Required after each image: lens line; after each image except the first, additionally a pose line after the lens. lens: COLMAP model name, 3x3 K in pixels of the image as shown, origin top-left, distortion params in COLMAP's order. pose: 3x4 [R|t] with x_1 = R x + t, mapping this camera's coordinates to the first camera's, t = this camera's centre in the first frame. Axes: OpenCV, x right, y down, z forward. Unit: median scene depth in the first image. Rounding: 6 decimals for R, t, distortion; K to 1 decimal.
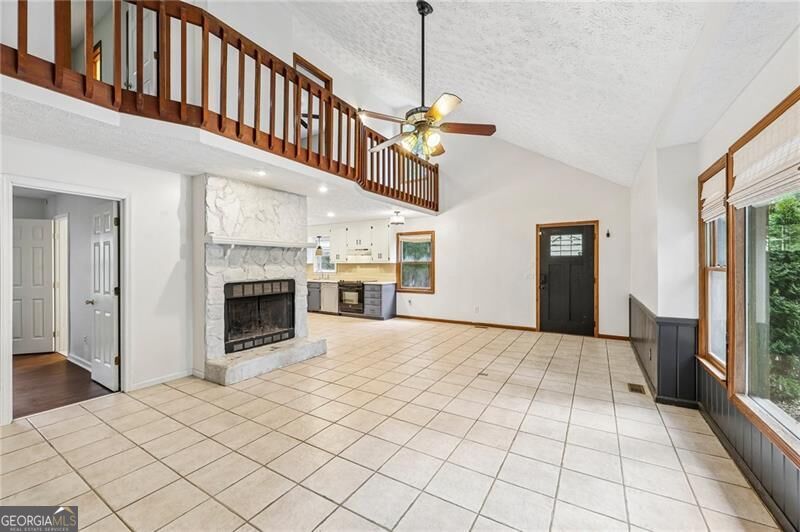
lens RADIAL K [[321.6, 0, 399.9], [0, 321.6, 264.9], [0, 0, 1]] dist [-0.003663, 0.000596]
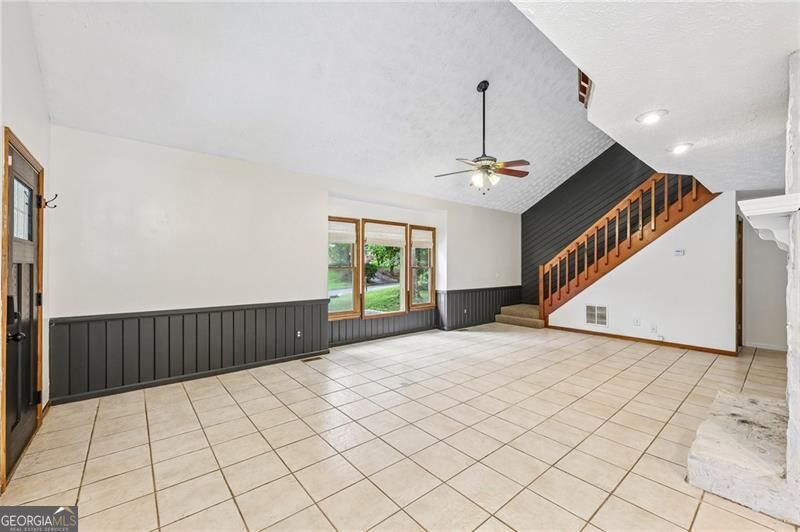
lens RADIAL K [[321.6, 0, 399.5], [0, 321.6, 267.7], [0, 0, 1]] dist [-0.003663, 0.000596]
pose [[-0.947604, 0.001039, 0.319445, -0.014685], [0.002098, 0.999993, 0.002969, 0.003280], [-0.319440, 0.003484, -0.947600, 1.270270]]
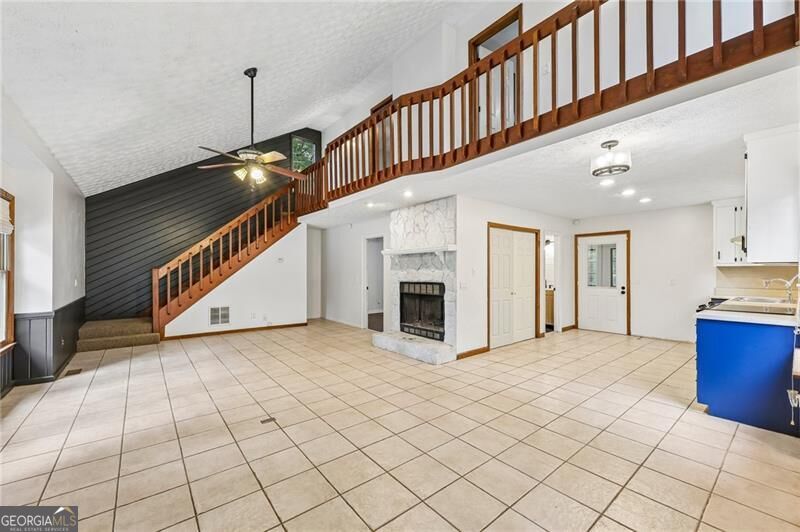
lens RADIAL K [[321.6, 0, 397.2], [0, 321.6, 271.3], [0, 0, 1]] dist [-0.003663, 0.000596]
pose [[-0.337837, 0.003463, -0.941198, 0.565583], [-0.000787, 0.999992, 0.003962, 0.003211], [0.941204, 0.002079, -0.337831, 1.025571]]
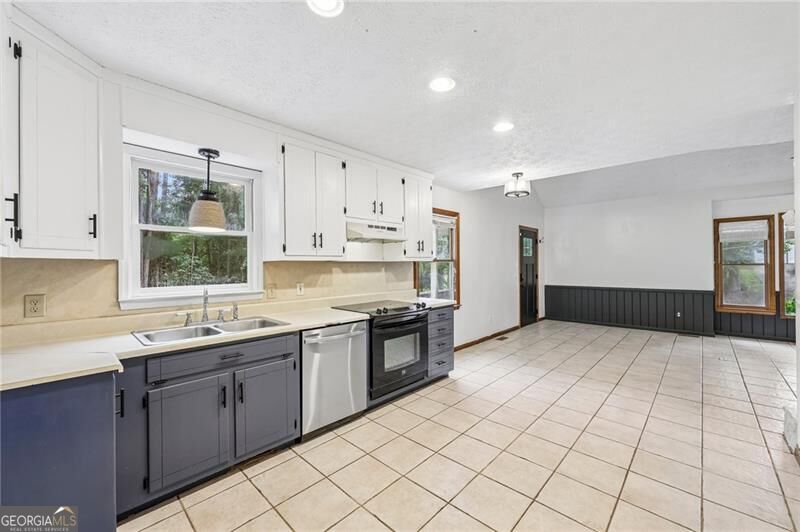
lens RADIAL K [[321.6, 0, 400.8], [0, 321.6, 264.7], [0, 0, 1]] dist [-0.003663, 0.000596]
pose [[0.203498, 0.000609, 0.979075, -0.730401], [0.007941, 0.999966, -0.002273, 0.000422], [-0.979043, 0.008237, 0.203486, 1.273806]]
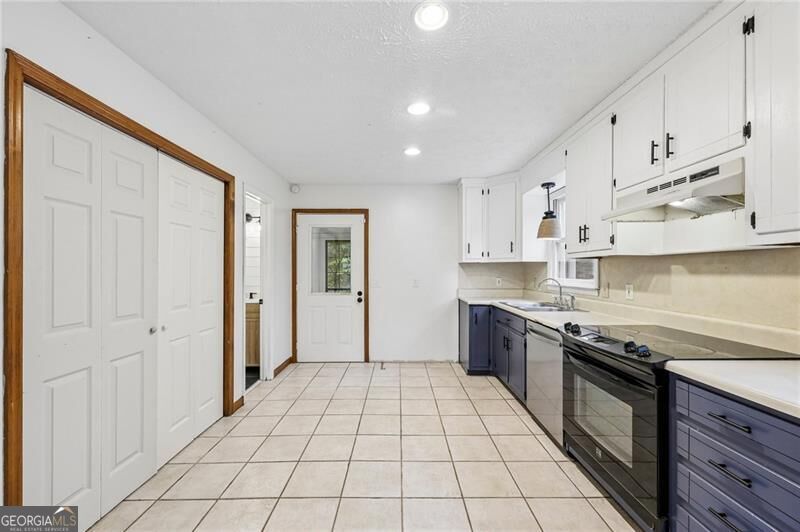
lens RADIAL K [[321.6, 0, 397.9], [0, 321.6, 269.4], [0, 0, 1]] dist [-0.003663, 0.000596]
pose [[0.522453, -0.000931, -0.852668, -0.058752], [-0.002724, 0.999992, -0.002760, 0.010074], [0.852664, 0.003765, 0.522446, 1.068270]]
